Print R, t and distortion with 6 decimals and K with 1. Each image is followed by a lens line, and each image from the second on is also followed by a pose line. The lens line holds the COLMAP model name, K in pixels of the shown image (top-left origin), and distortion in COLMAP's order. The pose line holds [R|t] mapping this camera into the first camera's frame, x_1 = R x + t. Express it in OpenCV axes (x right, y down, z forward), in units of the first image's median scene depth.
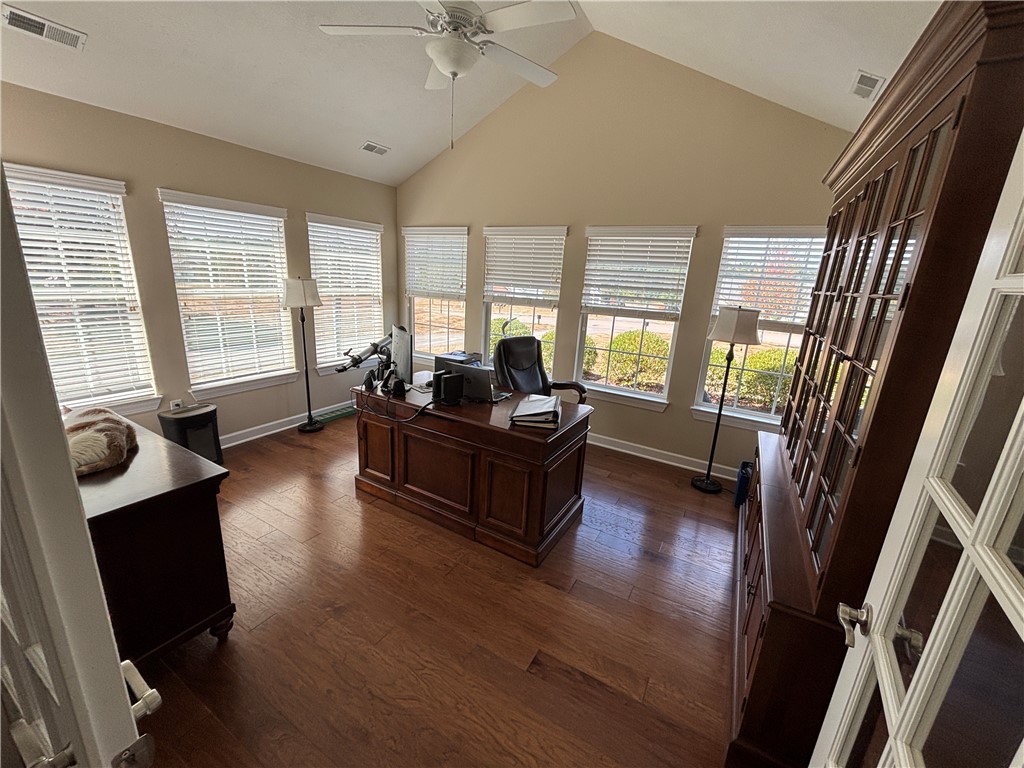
lens RADIAL K [[411.2, 0, 512.0], [0, 411.2, 381.7], [0, 0, 1]] dist [-0.001387, -0.000358]
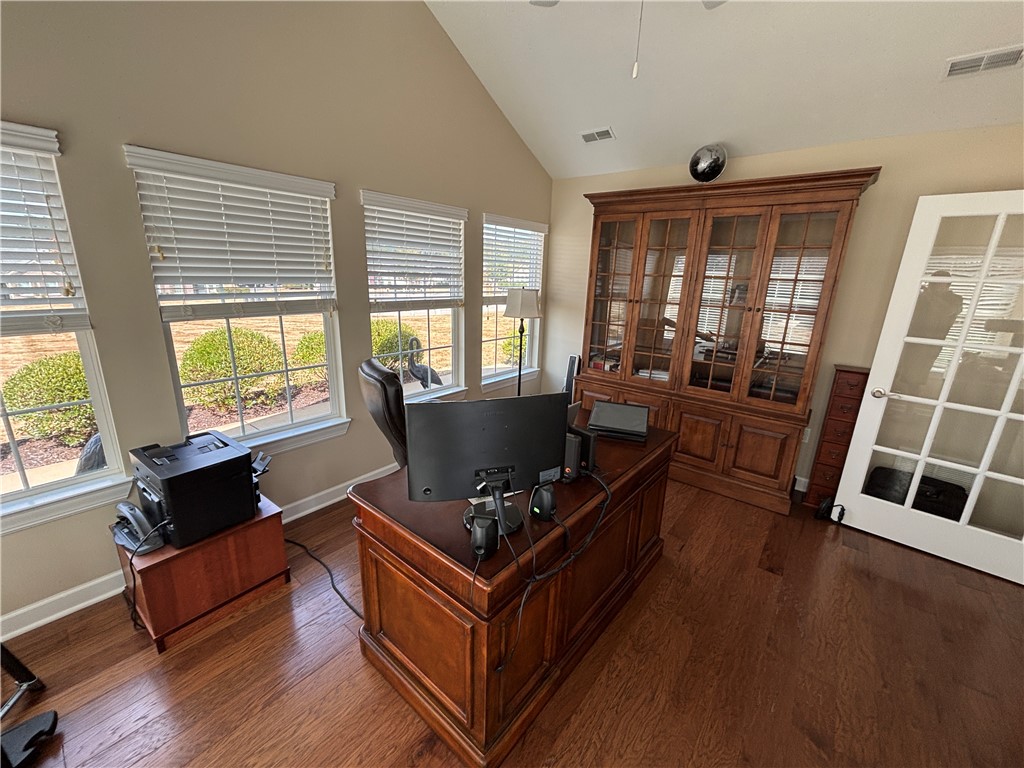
lens RADIAL K [[411.2, 0, 516.2], [0, 411.2, 385.7], [0, 0, 1]] dist [-0.001387, -0.000358]
pose [[0.151328, -0.302836, 0.940952, -0.575834], [0.229211, 0.936719, 0.264612, -0.206509], [-0.961542, 0.175634, 0.211165, 0.720831]]
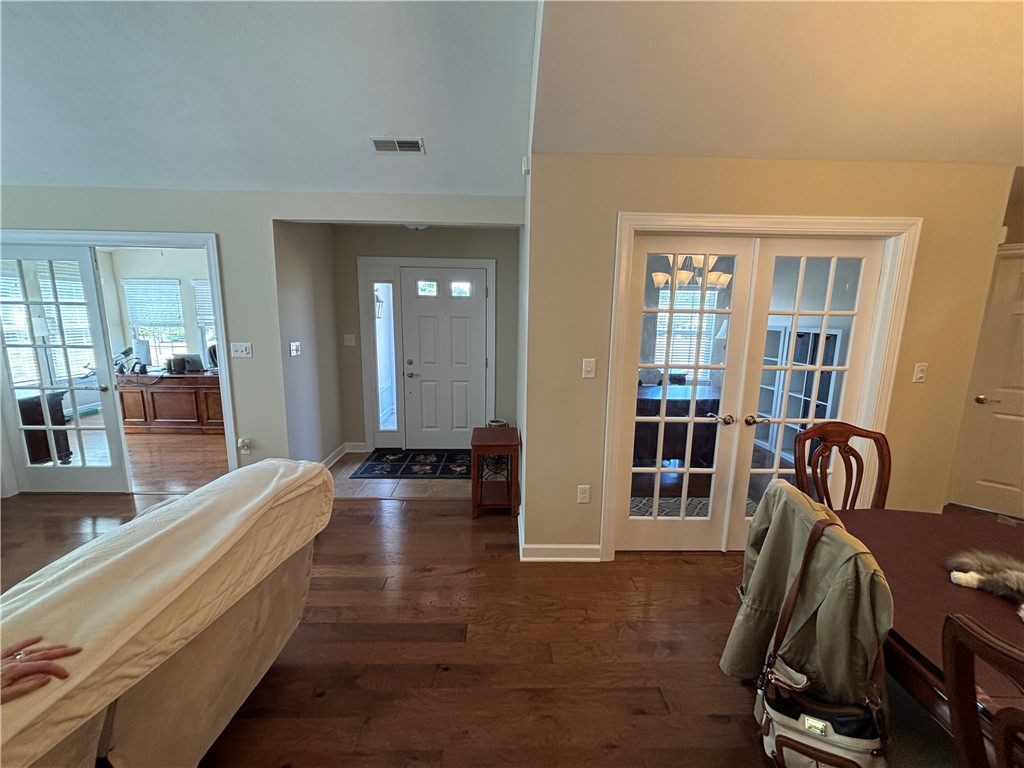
lens RADIAL K [[411.2, 0, 510.8], [0, 411.2, 387.4], [0, 0, 1]] dist [-0.001387, -0.000358]
pose [[0.856618, -0.133287, 0.498437, 0.183925], [0.164106, 0.986273, -0.018294, 0.342113], [-0.489157, 0.097468, 0.866733, -1.214073]]
